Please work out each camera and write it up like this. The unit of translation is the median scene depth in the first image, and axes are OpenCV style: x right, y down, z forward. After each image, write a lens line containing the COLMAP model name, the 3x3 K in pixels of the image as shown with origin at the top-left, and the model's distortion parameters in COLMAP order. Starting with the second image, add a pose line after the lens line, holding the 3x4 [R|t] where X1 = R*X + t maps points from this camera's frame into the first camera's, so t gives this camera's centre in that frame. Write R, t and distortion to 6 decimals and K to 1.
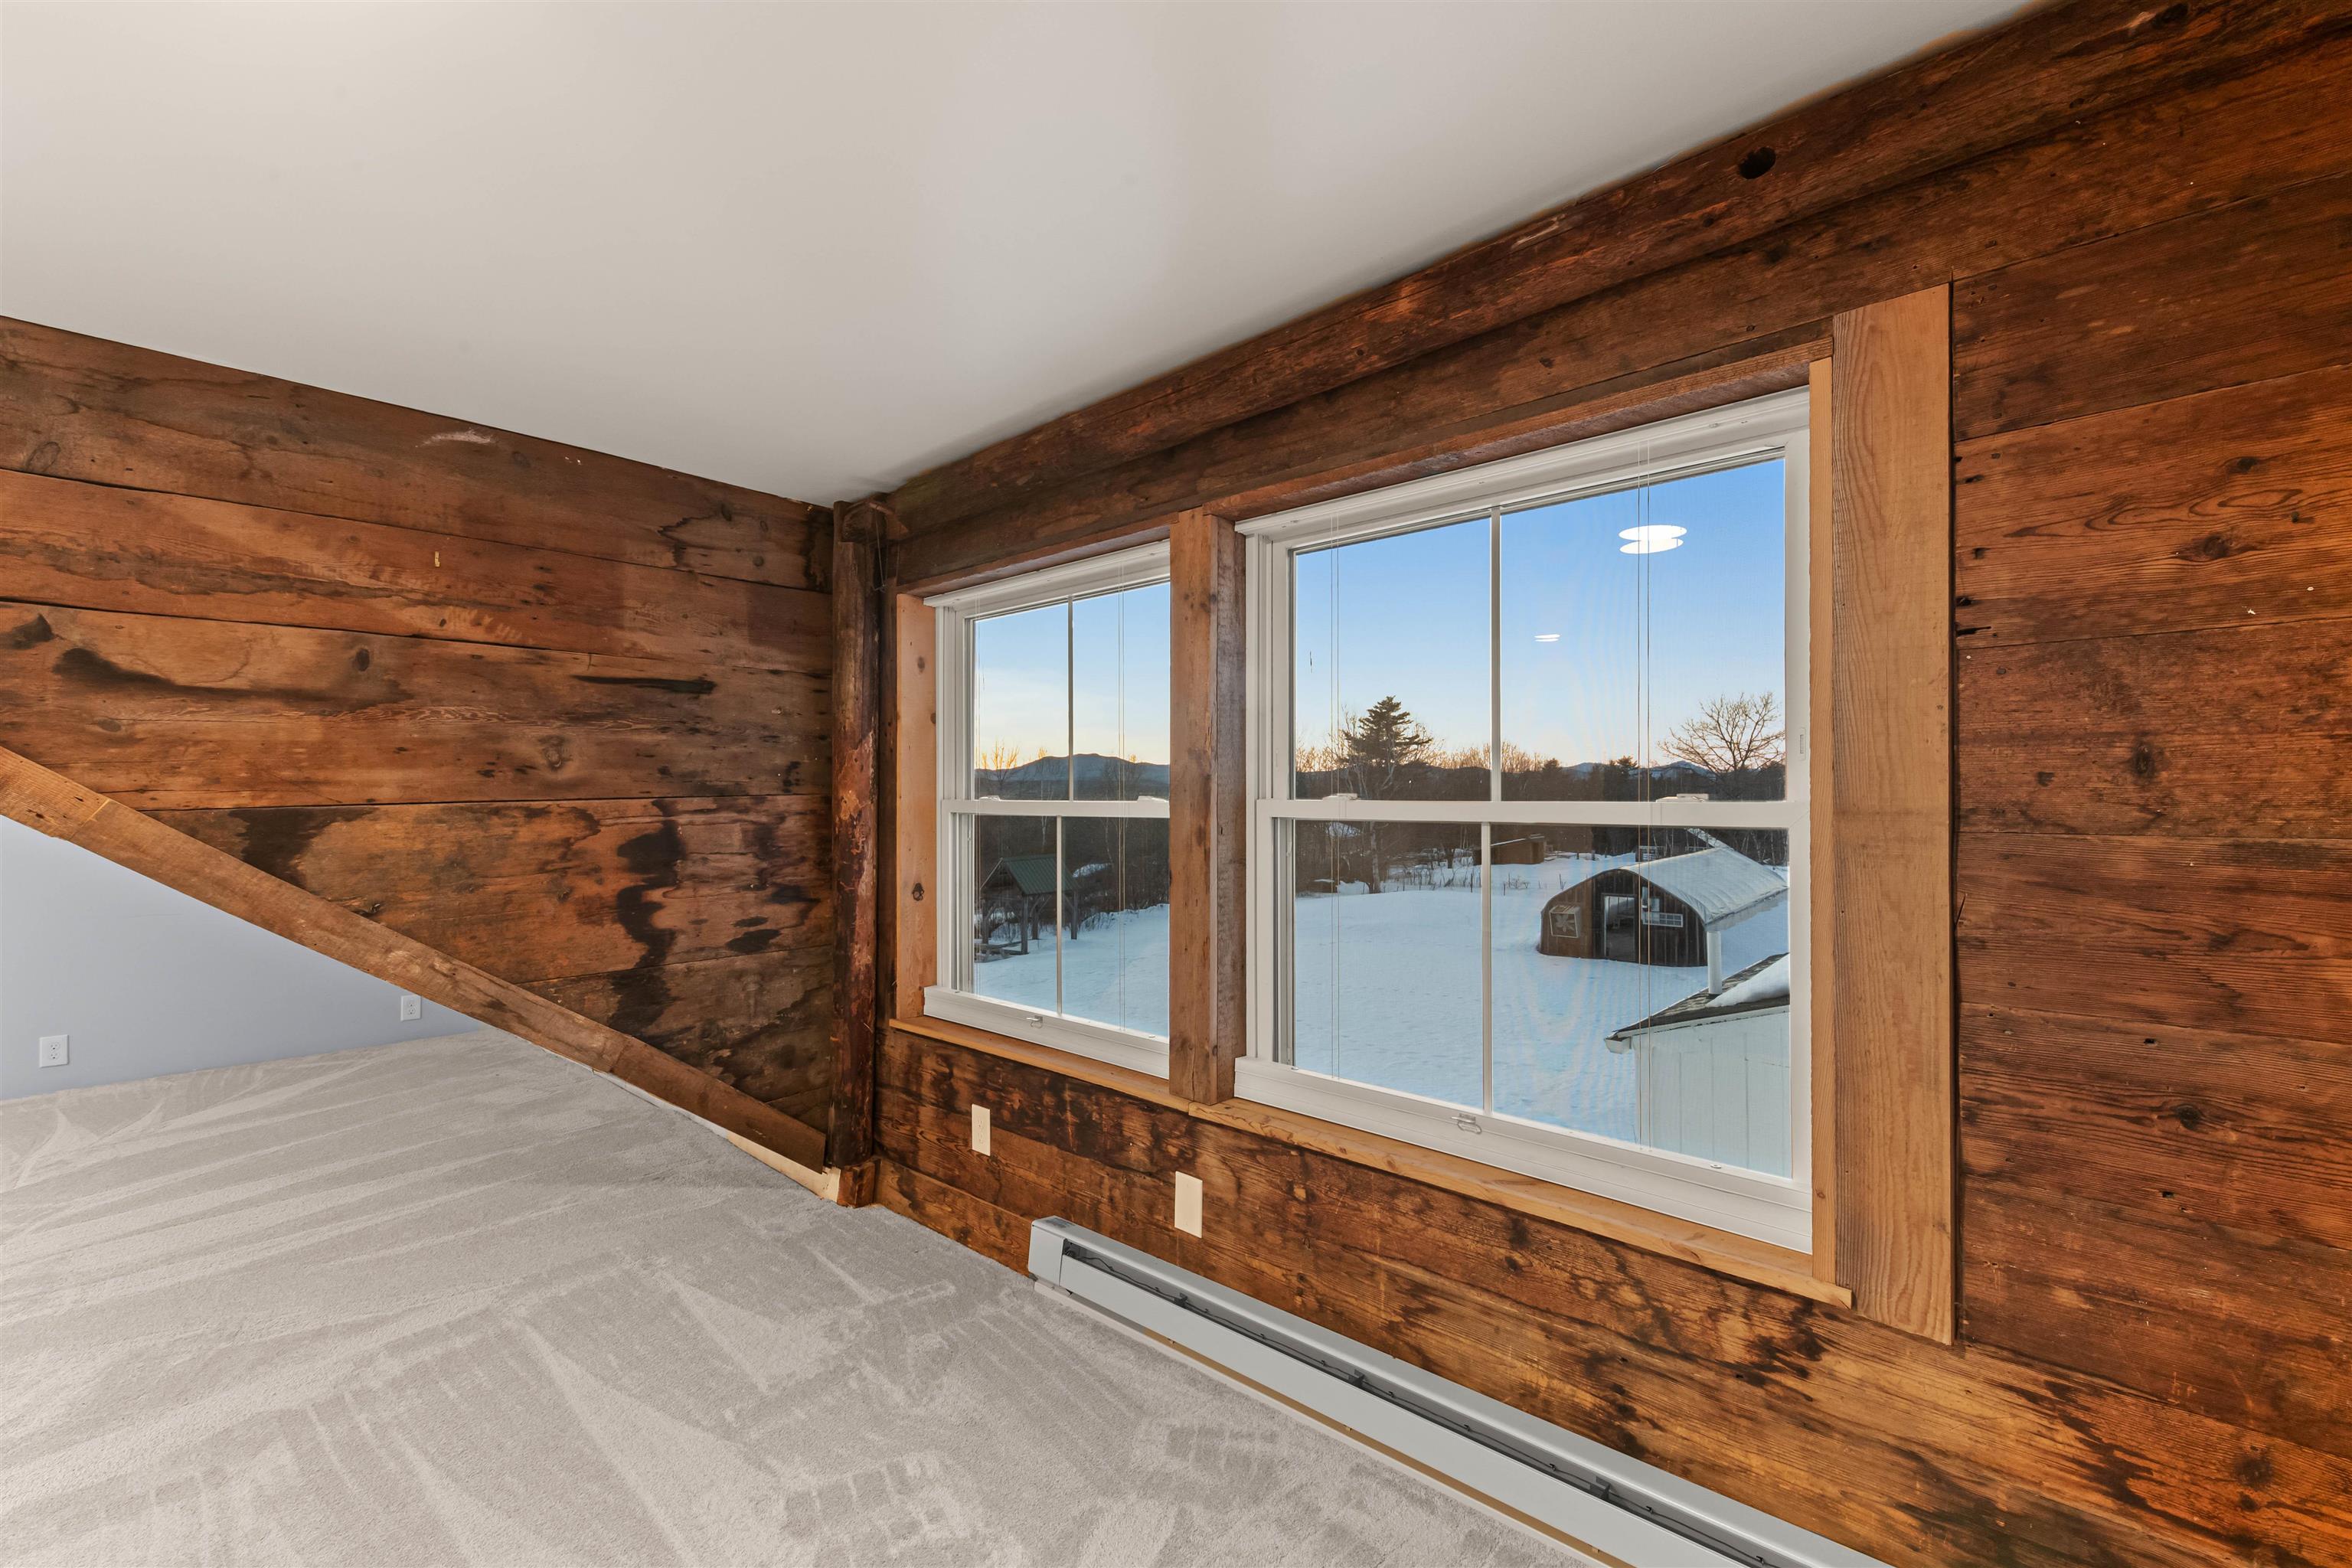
lens RADIAL K [[1081.5, 0, 1176.0], [0, 1081.5, 784.0], [0, 0, 1]] dist [0.020366, -0.013311]
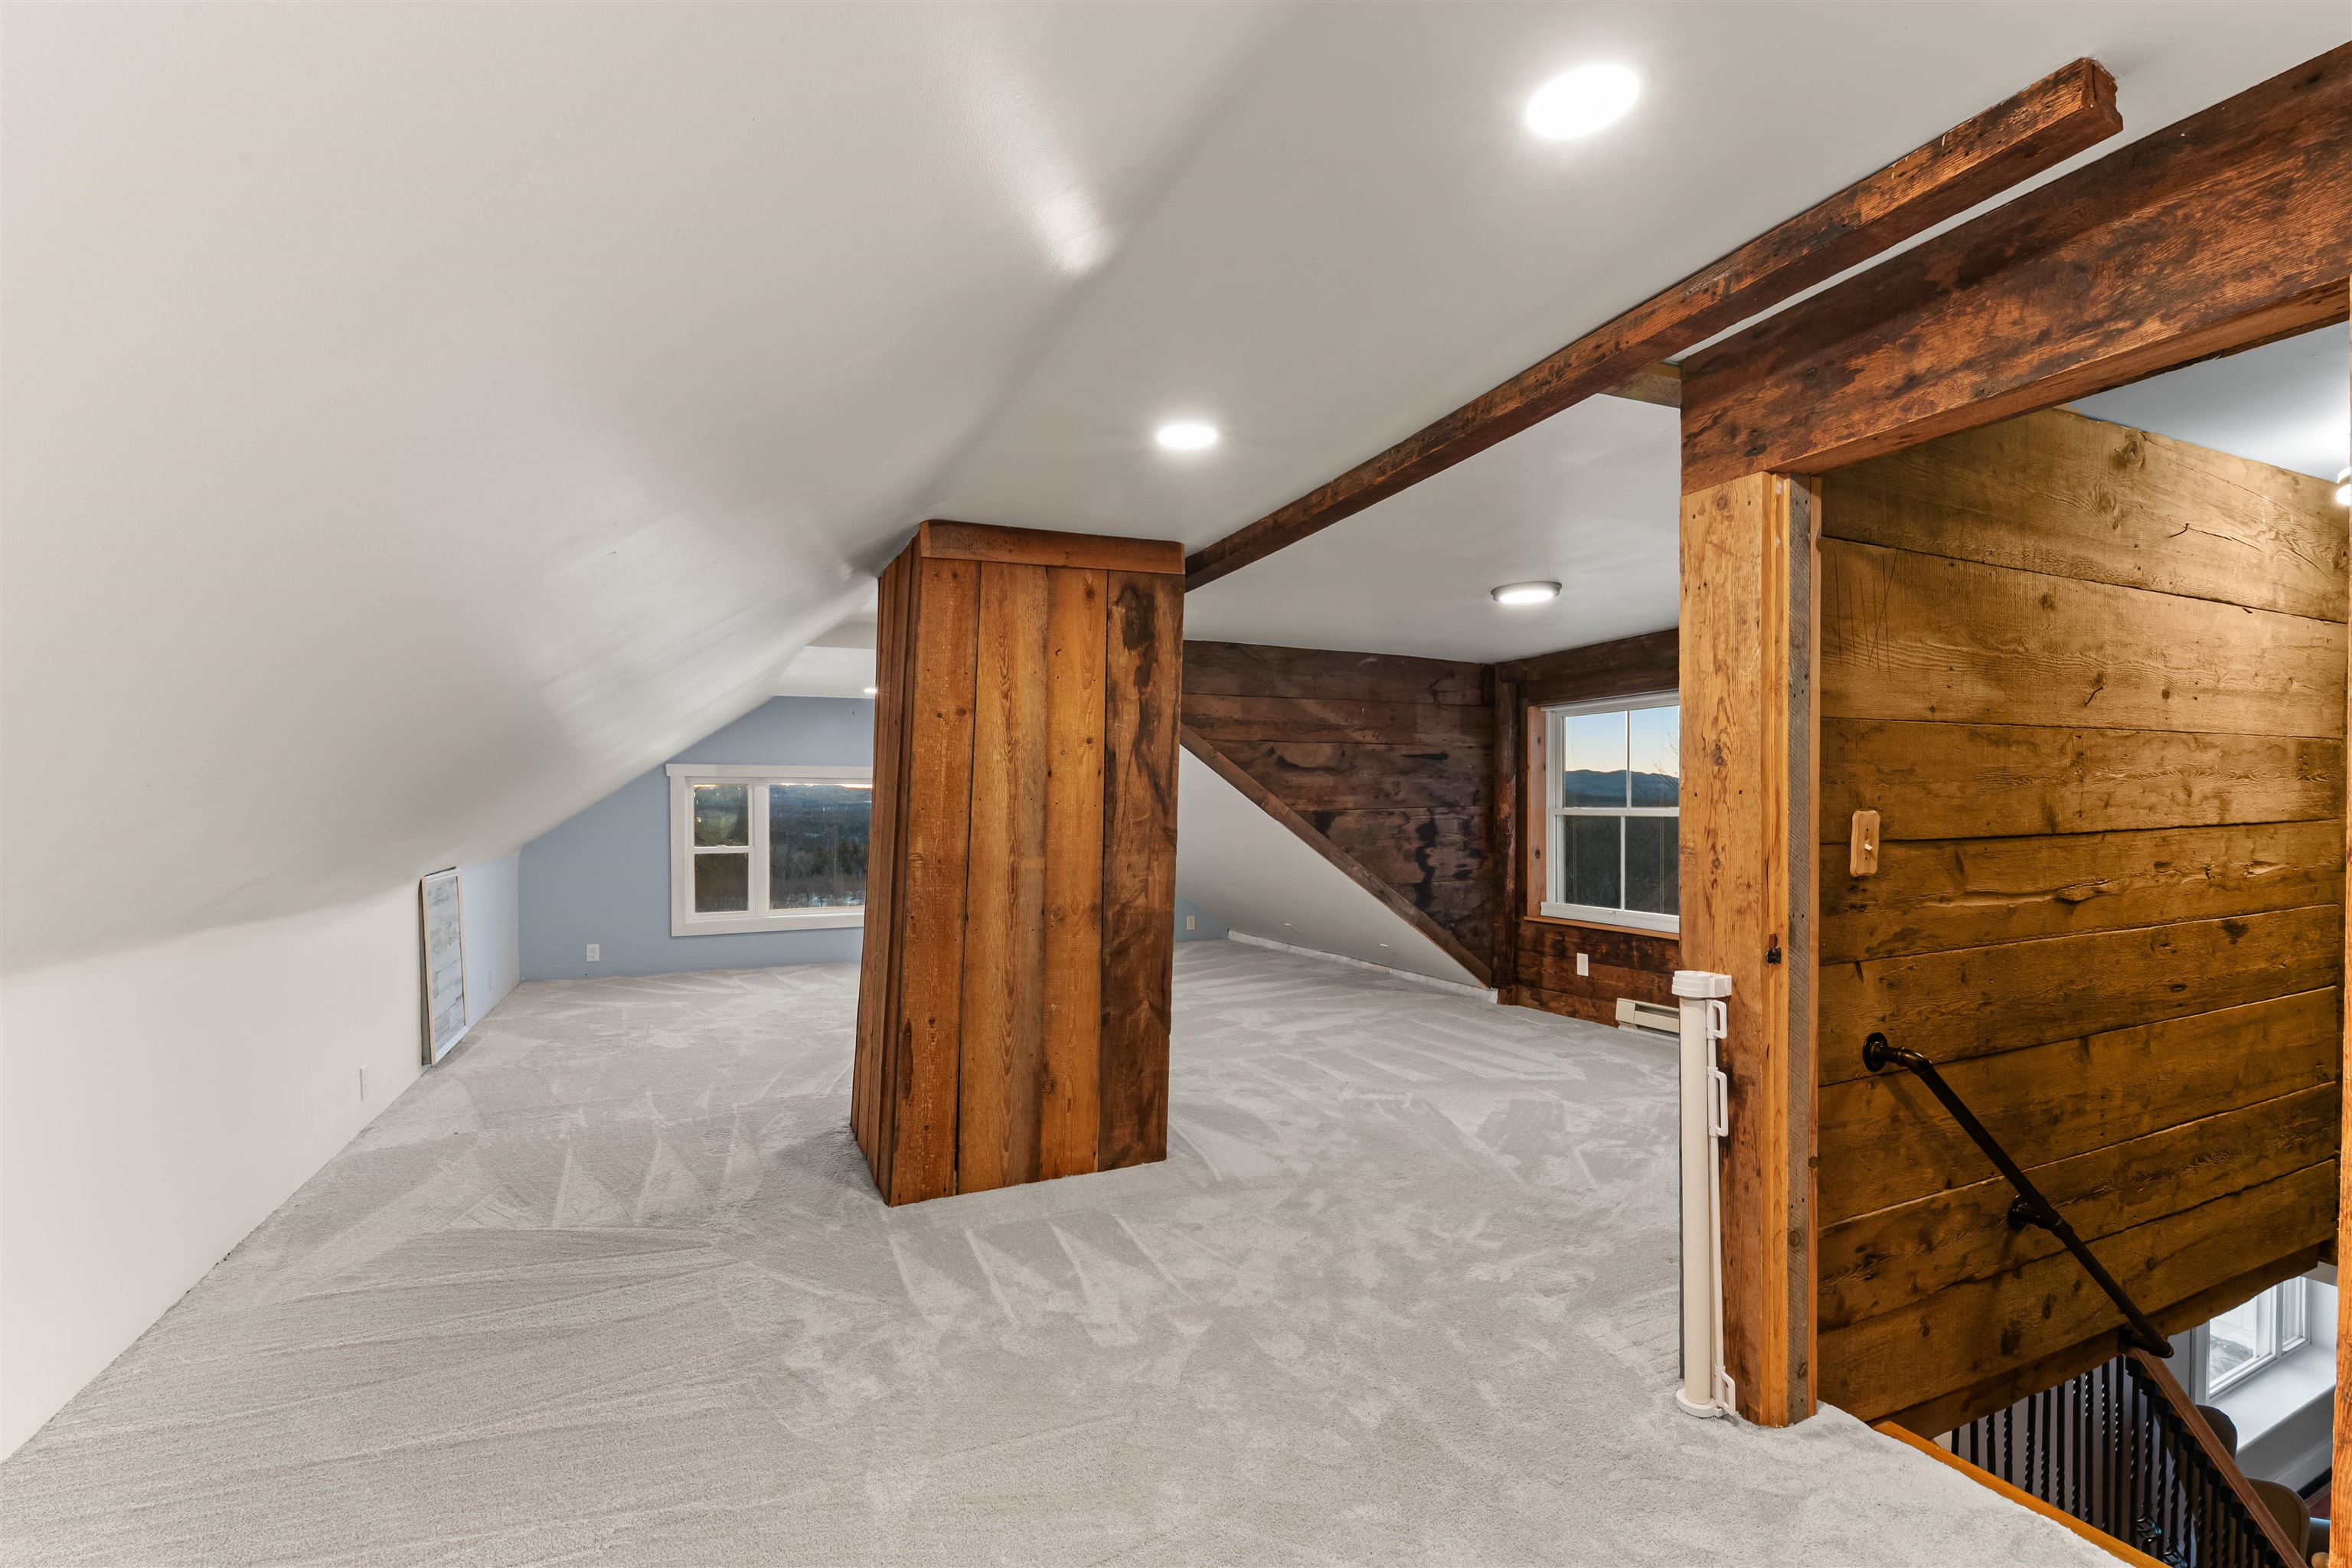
lens RADIAL K [[1040.6, 0, 1186.7], [0, 1040.6, 810.6], [0, 0, 1]] dist [0.017662, -0.010250]
pose [[0.932137, 0.001207, -0.362105, -0.174892], [0.004770, 0.999867, 0.015613, -0.017306], [0.362075, -0.016280, 0.932007, -1.251726]]
